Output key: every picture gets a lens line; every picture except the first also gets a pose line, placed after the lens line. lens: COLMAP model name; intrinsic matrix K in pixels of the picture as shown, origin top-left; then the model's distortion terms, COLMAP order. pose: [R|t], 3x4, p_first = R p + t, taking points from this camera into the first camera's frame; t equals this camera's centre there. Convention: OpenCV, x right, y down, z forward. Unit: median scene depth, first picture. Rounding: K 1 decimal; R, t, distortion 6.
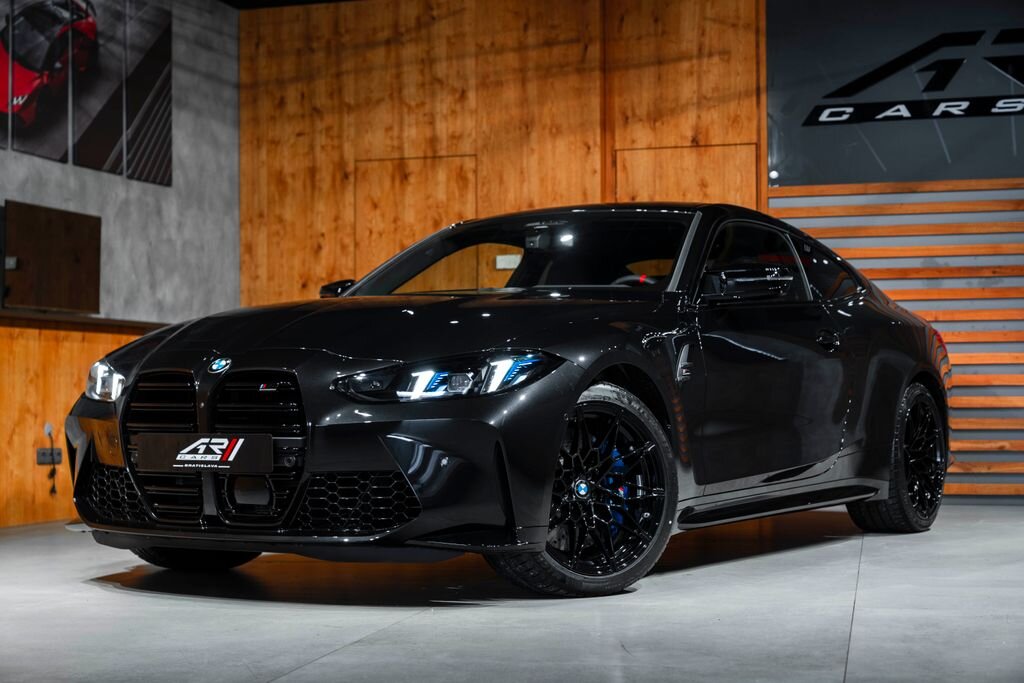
lens RADIAL K [[1798.3, 0, 511.7], [0, 1798.3, 341.0], [0, 0, 1]] dist [0.019743, 0.000000]
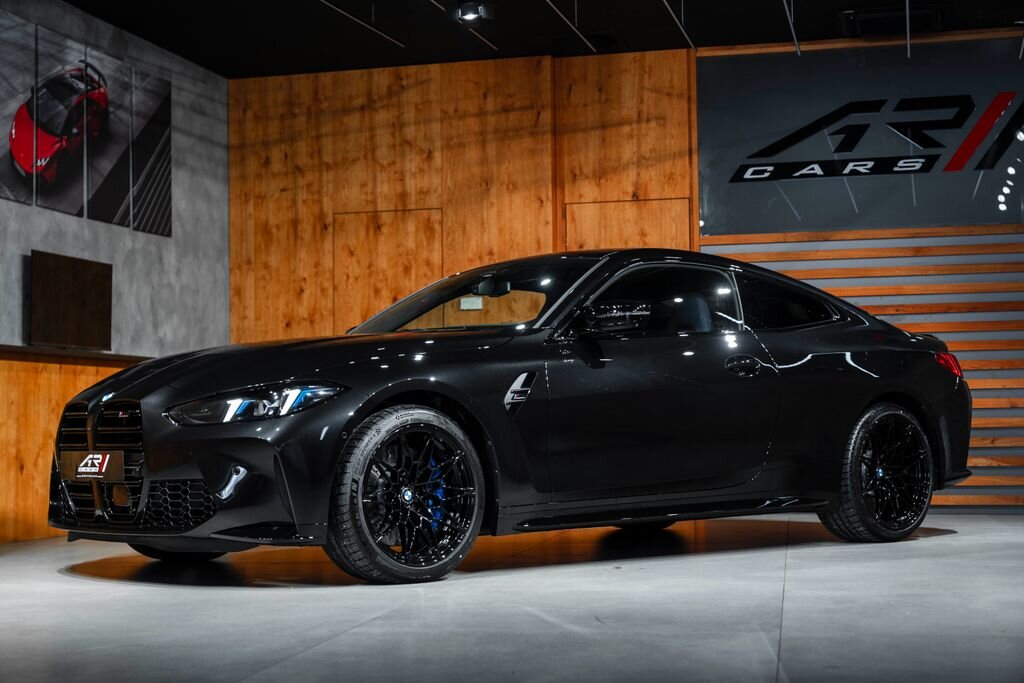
lens RADIAL K [[1685.7, 0, 512.8], [0, 1685.7, 343.3], [0, 0, 1]] dist [0.020453, 0.000000]
pose [[0.999298, -0.004896, 0.037142, -0.015586], [0.005626, 0.999793, -0.019574, 0.002358], [-0.037038, 0.019769, 0.999118, -0.059708]]
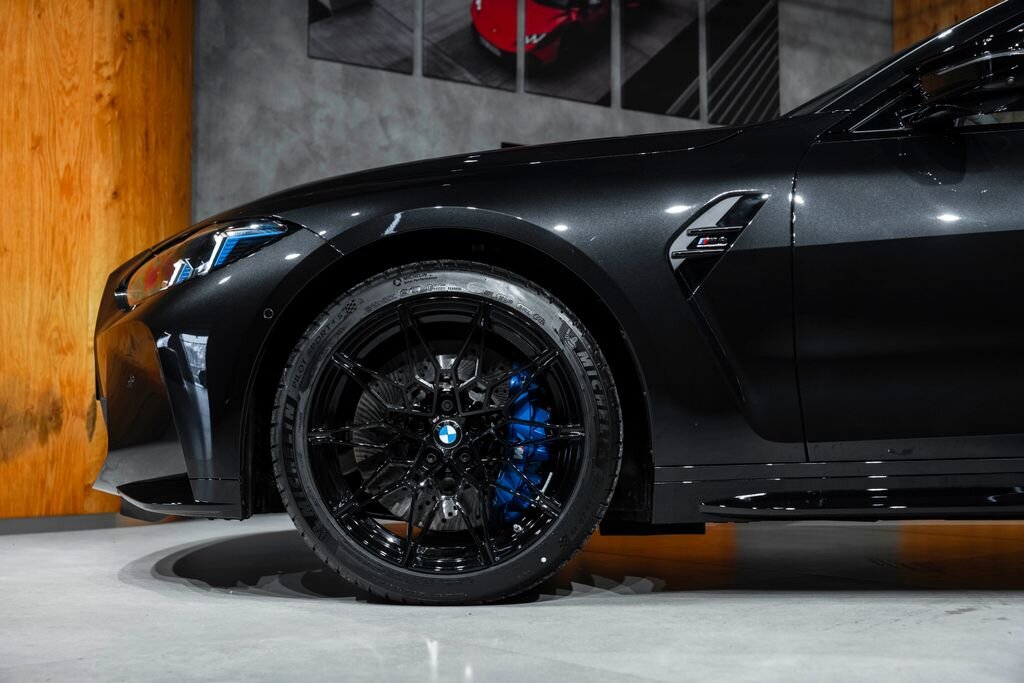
lens RADIAL K [[1427.9, 0, 513.2], [0, 1427.9, 342.3], [0, 0, 1]] dist [-0.007425, 0.000000]
pose [[0.787237, -0.025373, -0.616128, 0.147884], [0.014497, 0.999638, -0.022645, 0.034893], [0.616480, 0.008895, 0.787320, 0.357337]]
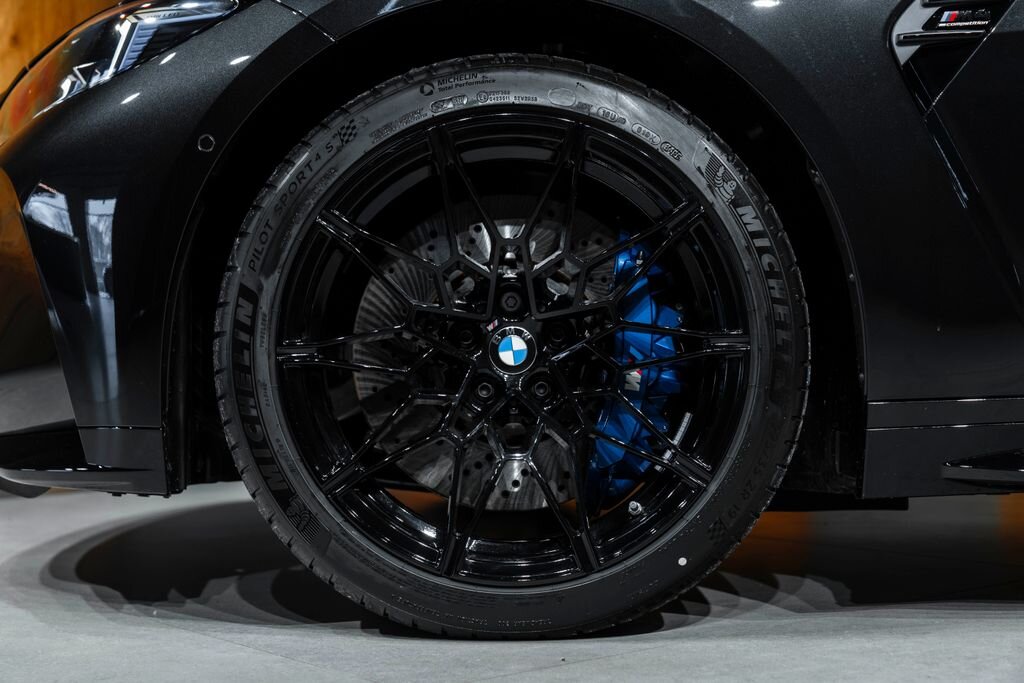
lens RADIAL K [[1480.9, 0, 510.6], [0, 1480.9, 339.5], [0, 0, 1]] dist [0.008891, 0.000000]
pose [[0.789726, -0.009514, -0.613385, 0.072060], [0.020945, 0.999715, 0.011460, 0.043028], [0.613101, -0.021898, 0.789701, 0.432047]]
